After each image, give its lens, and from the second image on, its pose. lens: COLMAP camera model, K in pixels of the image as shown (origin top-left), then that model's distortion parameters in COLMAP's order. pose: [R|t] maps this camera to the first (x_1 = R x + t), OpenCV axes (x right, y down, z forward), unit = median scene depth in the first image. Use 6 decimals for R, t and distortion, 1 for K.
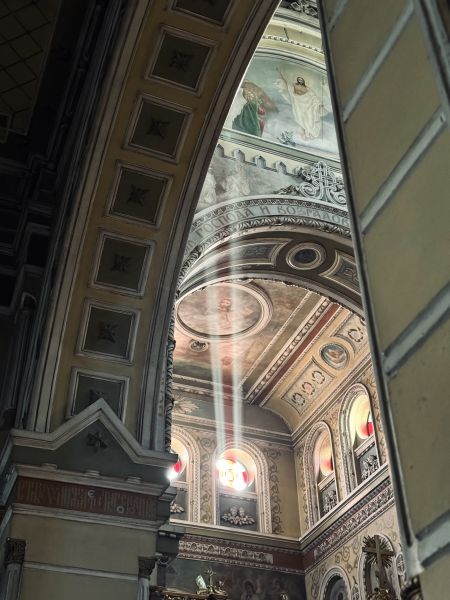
lens RADIAL K [[844.6, 0, 225.4], [0, 844.6, 301.2], [0, 0, 1]] dist [0.149670, 0.000000]
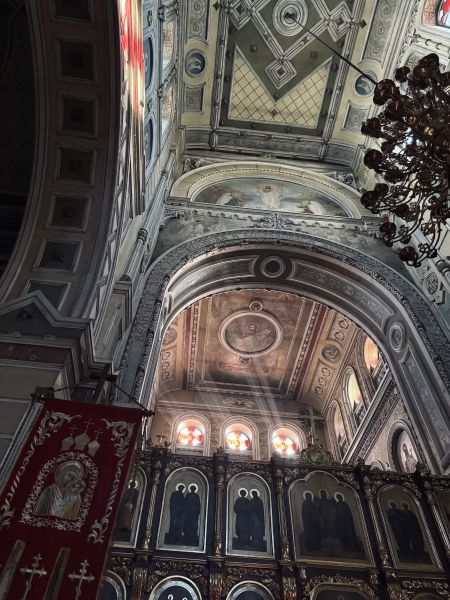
lens RADIAL K [[427.6, 0, 225.3], [0, 427.6, 291.6], [0, 0, 1]] dist [0.046597, -0.050856]
pose [[0.964621, -0.185867, -0.186978, 0.147442], [0.131645, 0.954041, -0.269212, 0.189877], [0.228422, 0.235073, 0.944756, 0.242137]]
